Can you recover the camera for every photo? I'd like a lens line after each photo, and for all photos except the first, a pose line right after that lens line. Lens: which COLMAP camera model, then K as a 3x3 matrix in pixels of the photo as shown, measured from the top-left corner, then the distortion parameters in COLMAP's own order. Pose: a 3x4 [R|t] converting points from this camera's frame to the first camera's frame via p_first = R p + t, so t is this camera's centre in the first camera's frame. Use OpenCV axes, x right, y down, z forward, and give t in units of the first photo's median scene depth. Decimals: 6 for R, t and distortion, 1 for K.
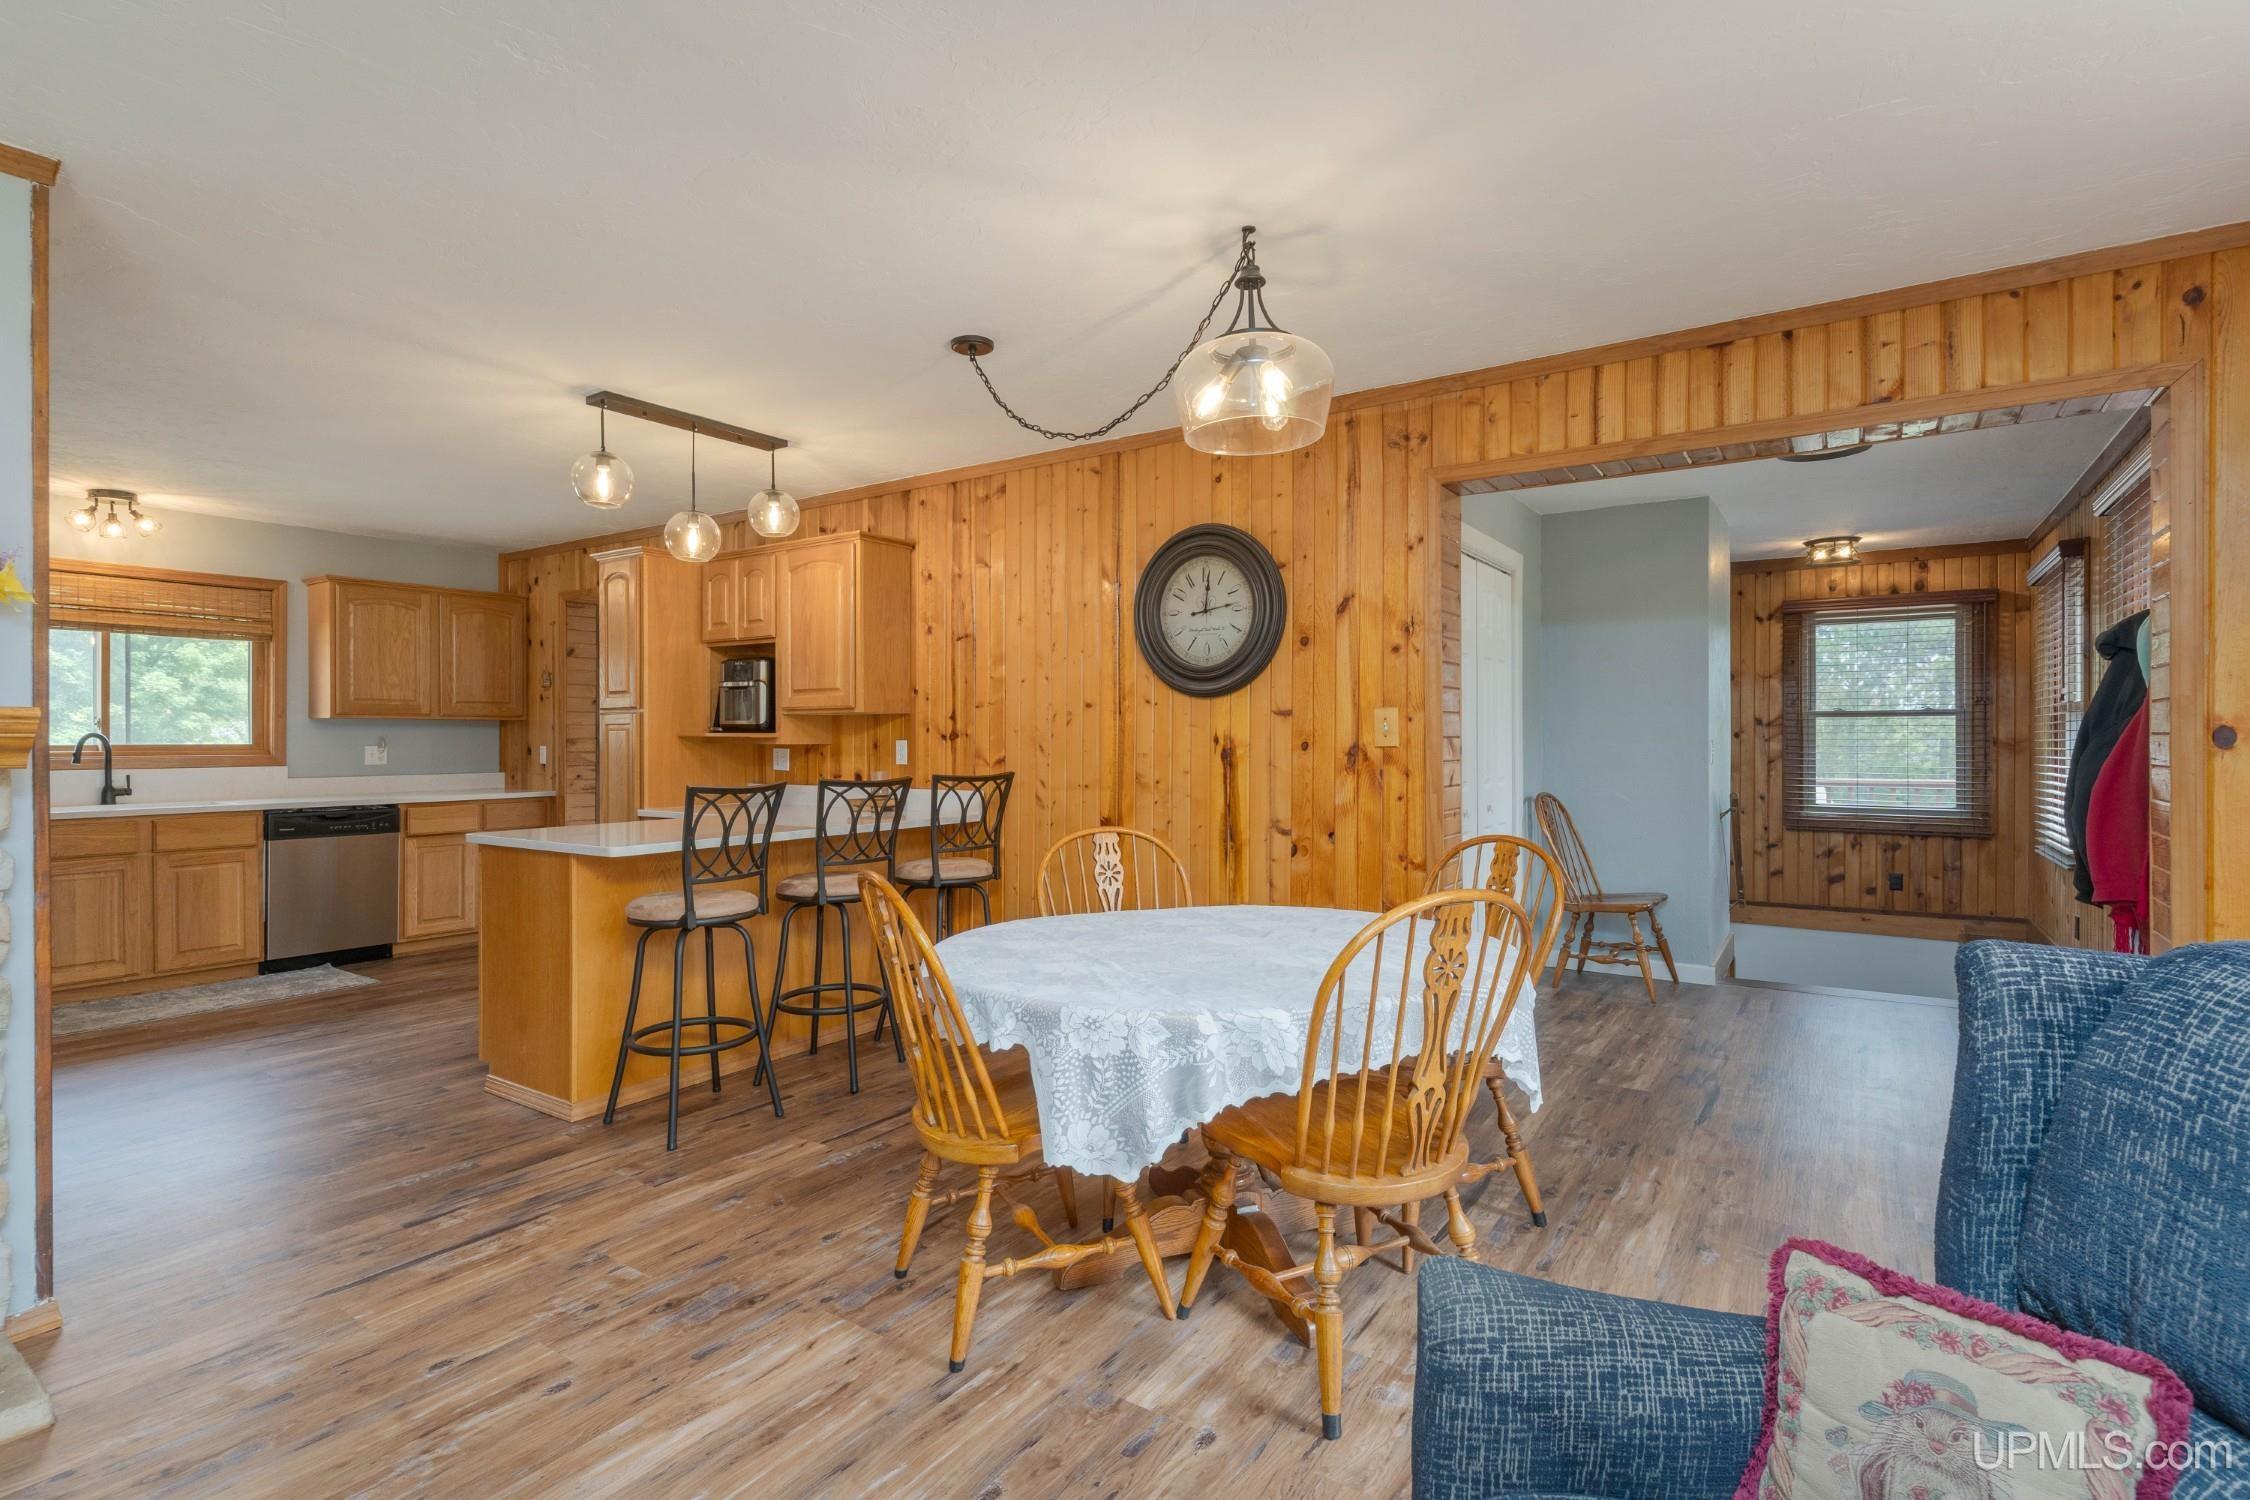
lens RADIAL K [[1076.3, 0, 1124.2], [0, 1076.3, 738.6], [0, 0, 1]] dist [0.005509, -0.002415]
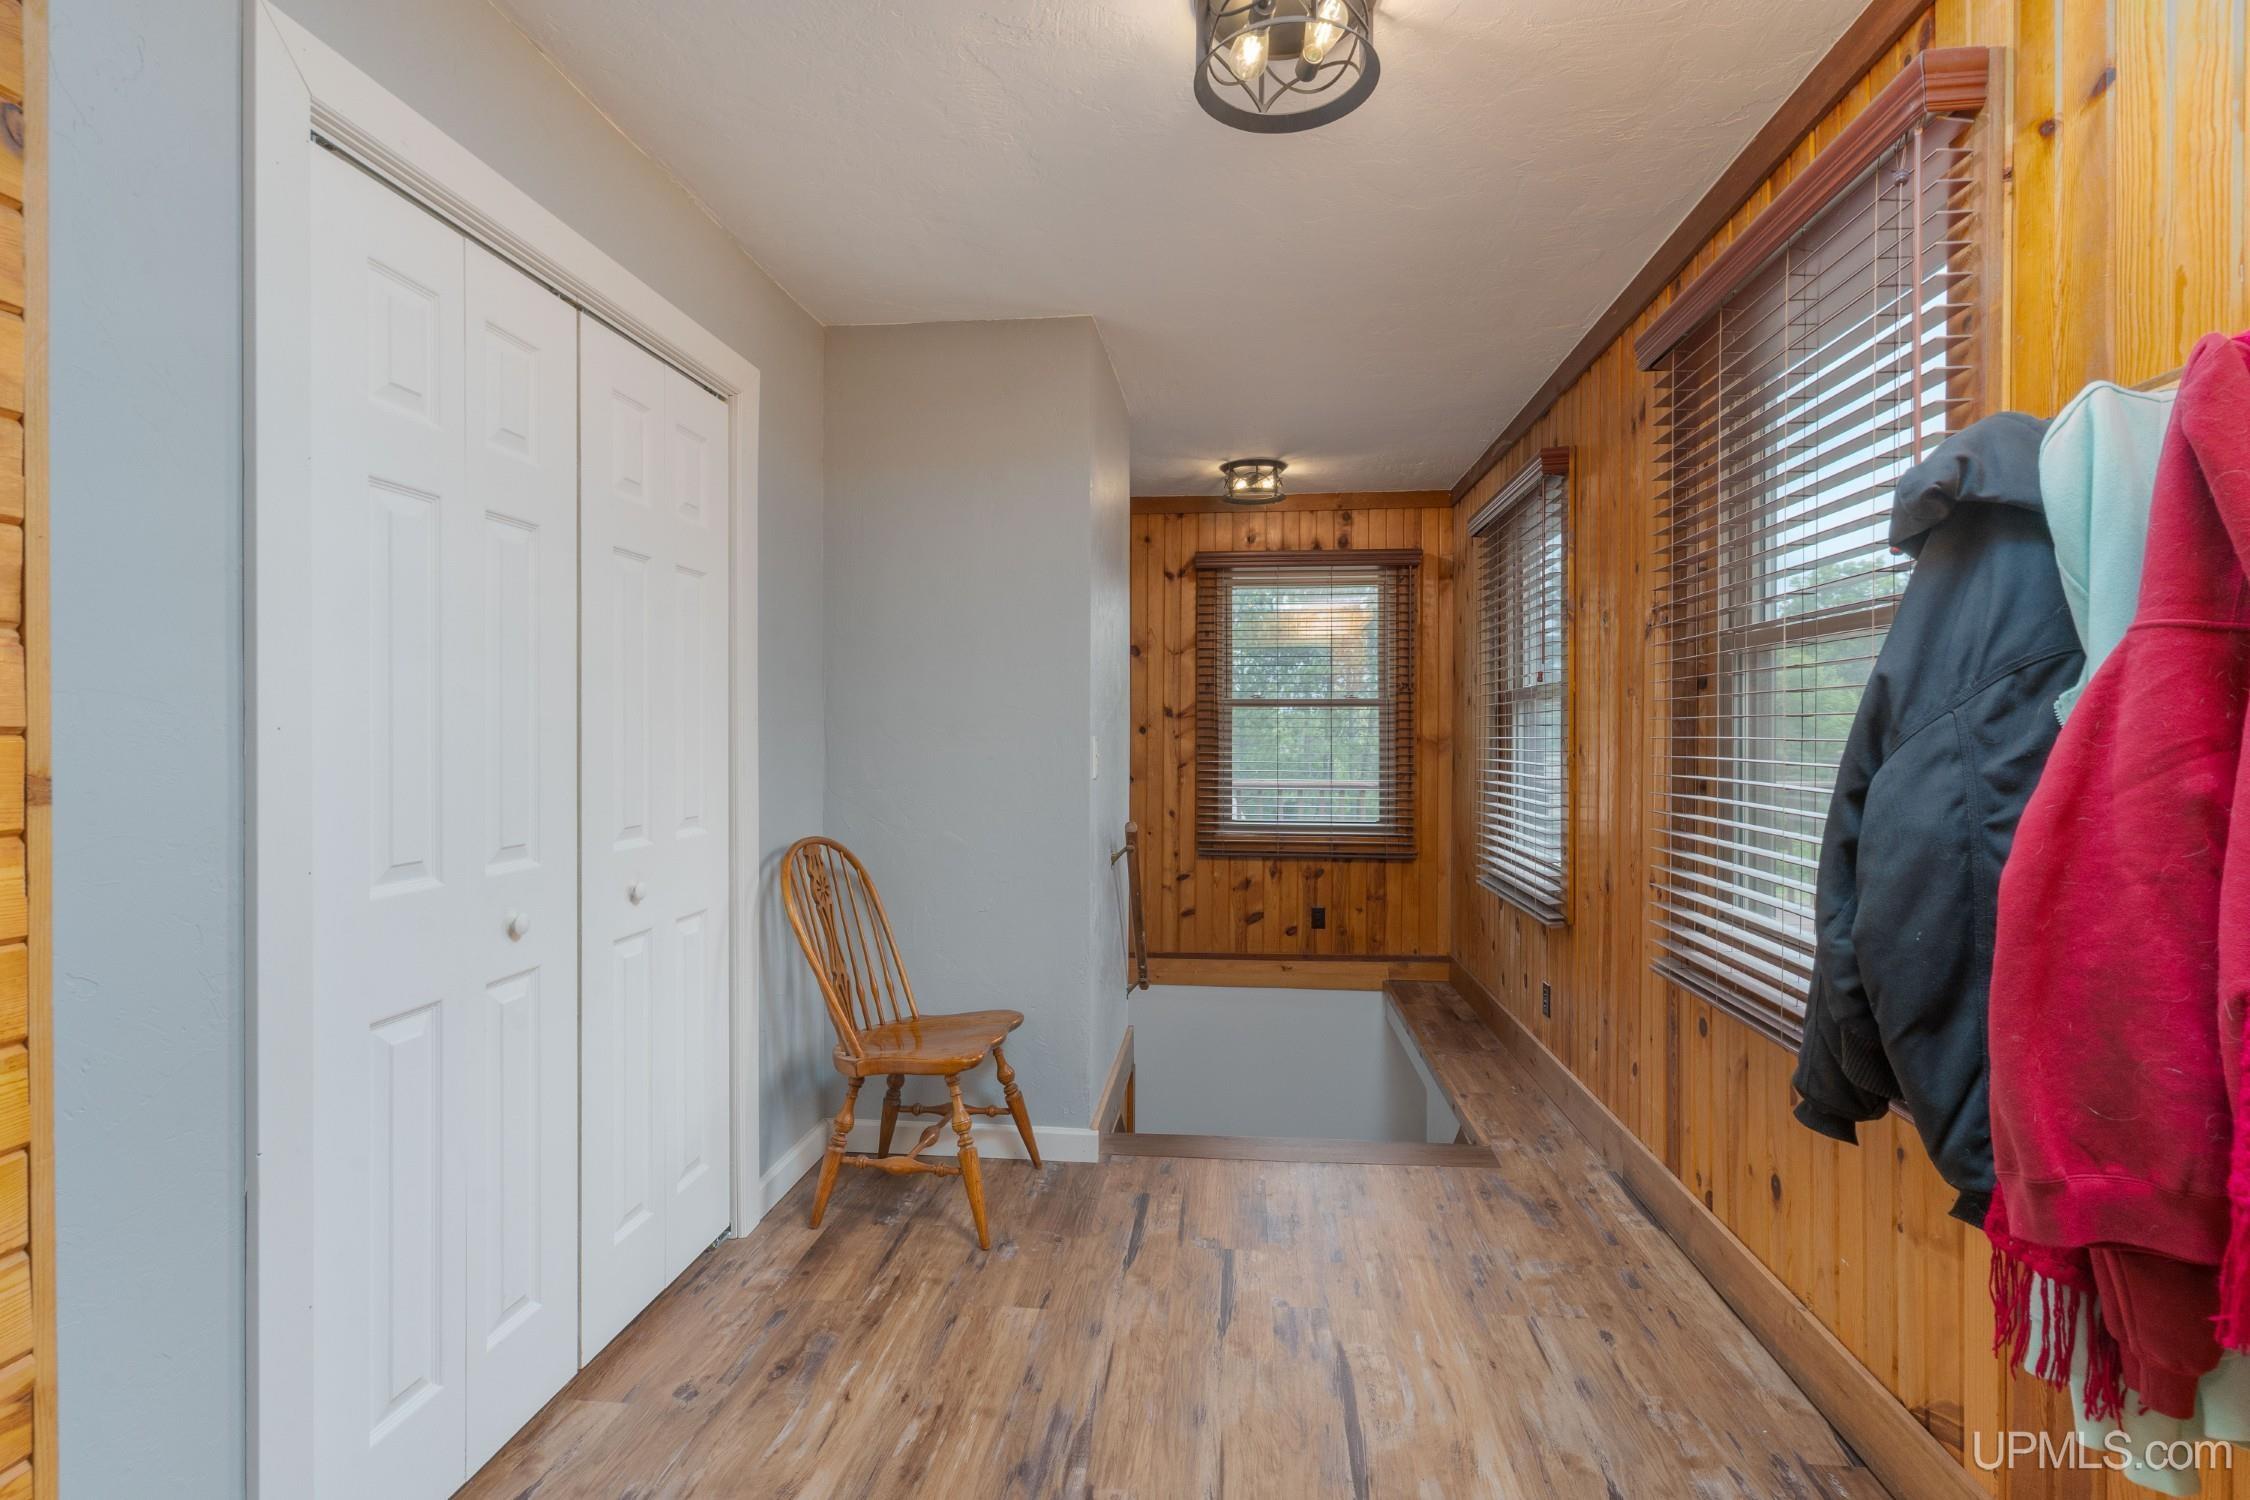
lens RADIAL K [[1076.3, 0, 1128.0], [0, 1076.3, 740.8], [0, 0, 1]] dist [0.005509, -0.002415]
pose [[0.882063, -0.000472, 0.471131, 0.109588], [-0.002827, 0.999976, 0.006295, -0.000219], [-0.471123, -0.006884, 0.882041, 0.182869]]
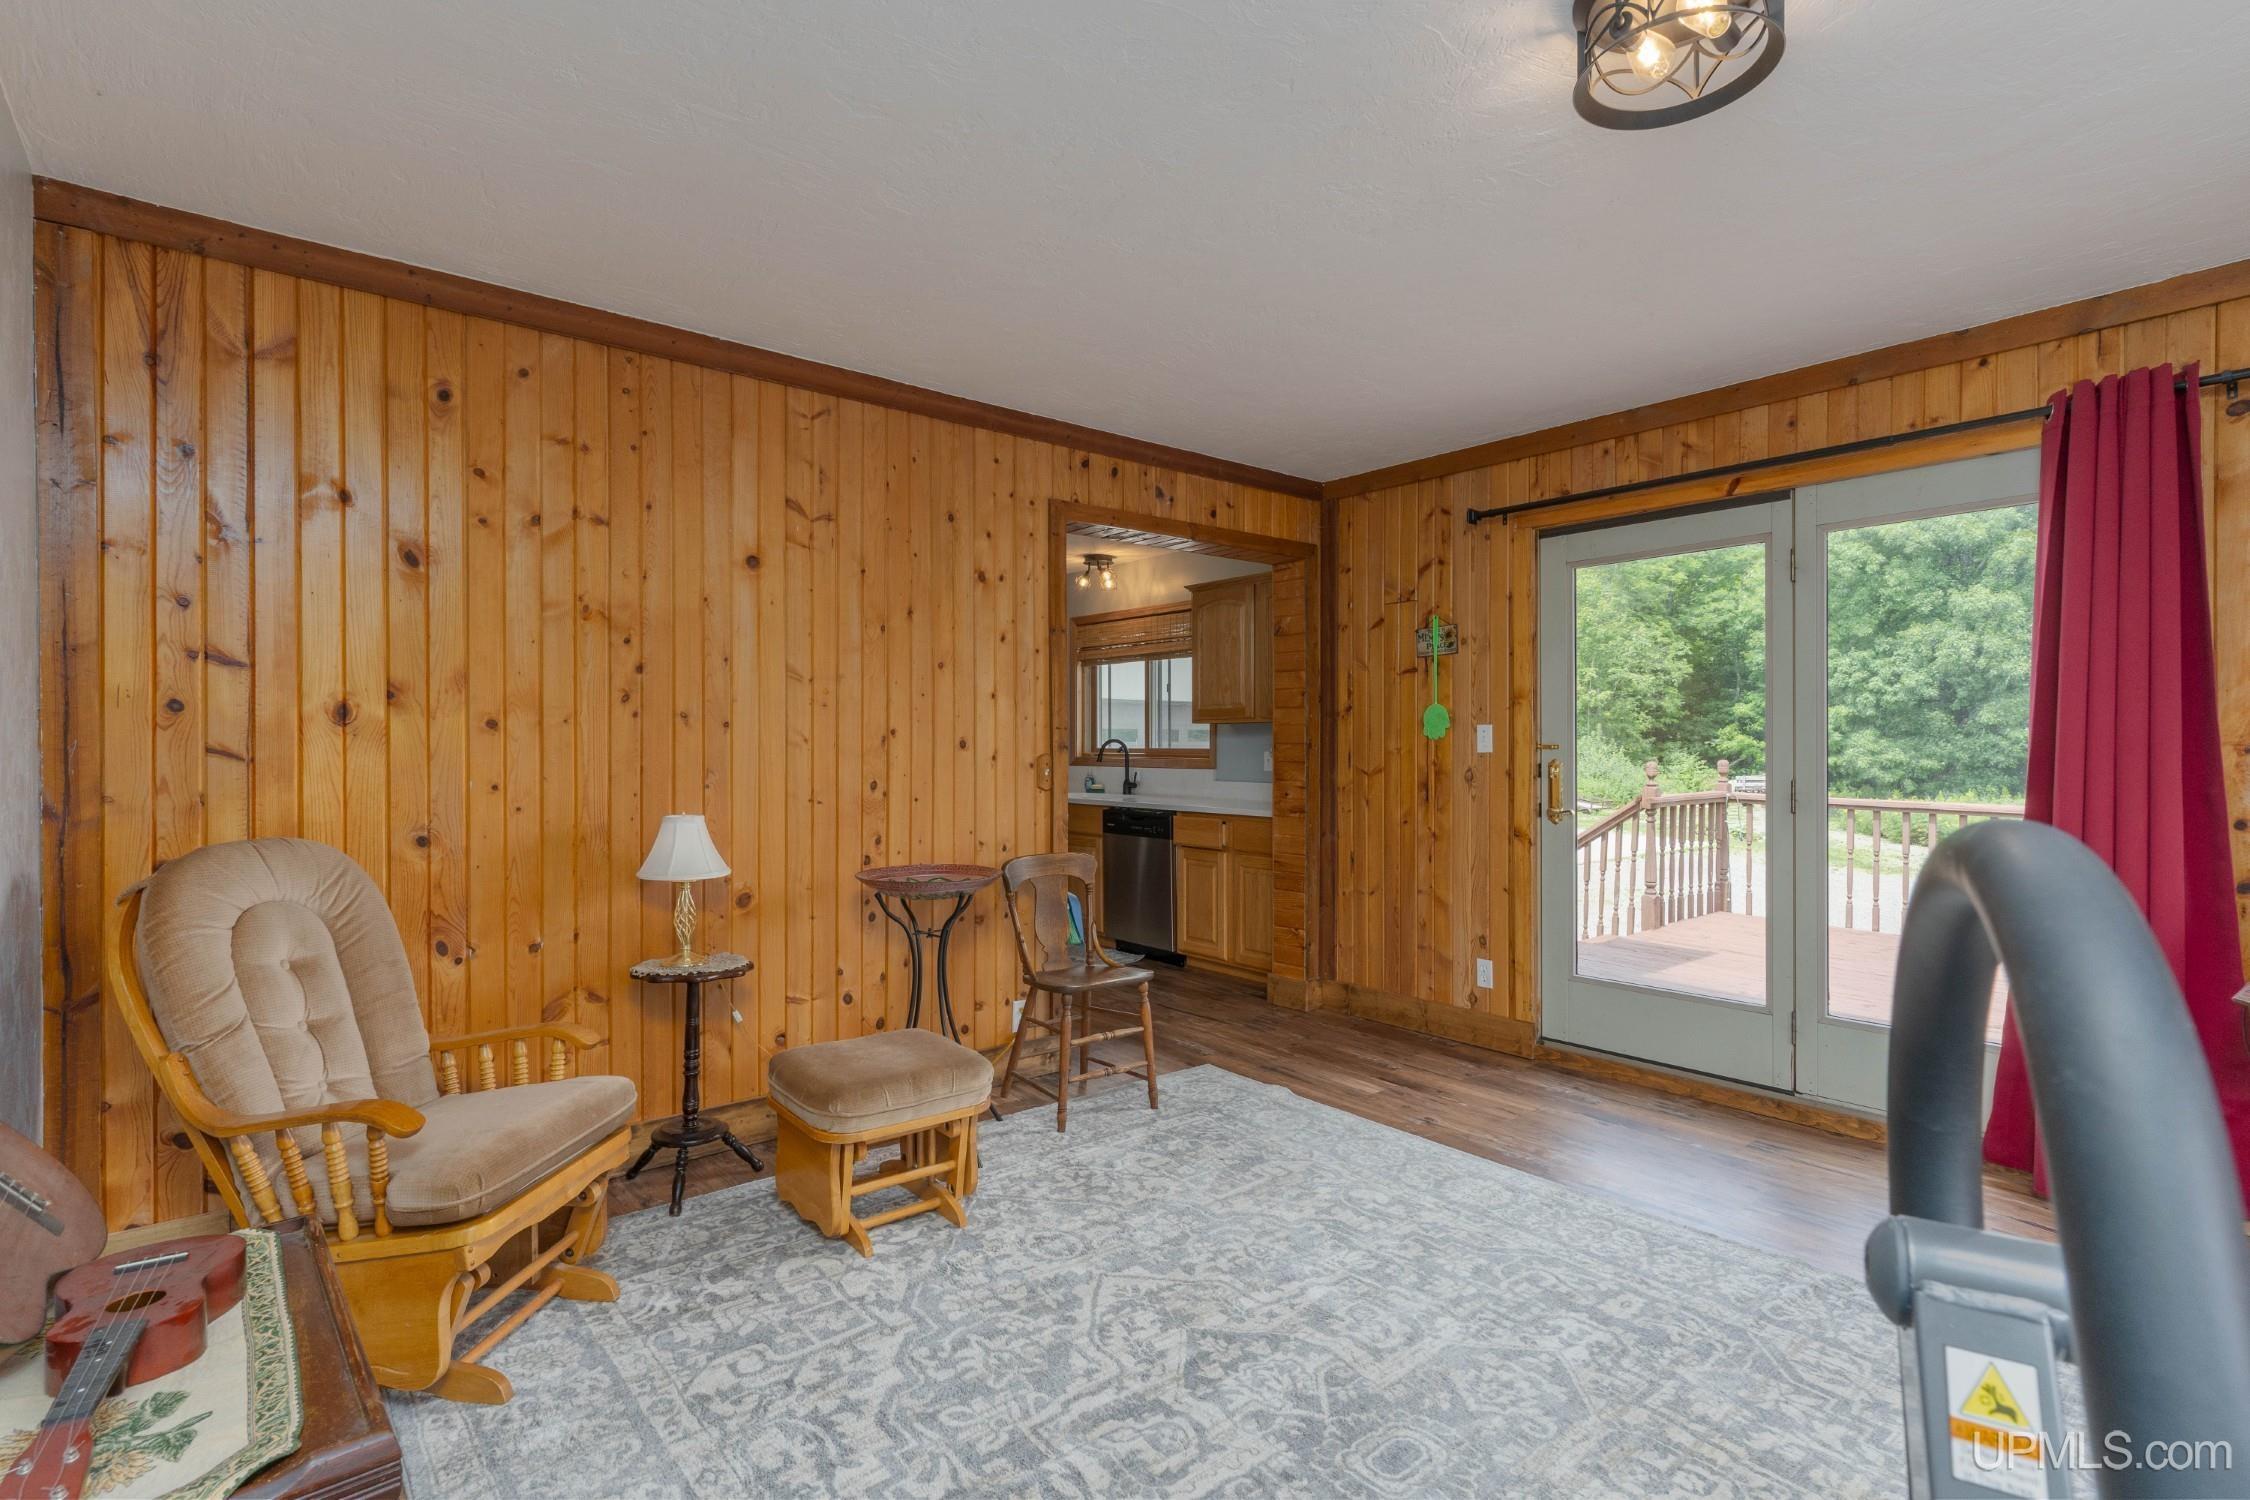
lens RADIAL K [[1076.3, 0, 1125.6], [0, 1076.3, 747.7], [0, 0, 1]] dist [0.005509, -0.002415]
pose [[-0.303406, 0.006610, -0.952838, 0.313703], [-0.000041, 0.999976, 0.006950, -0.004109], [0.952861, 0.002148, -0.303398, 1.501286]]
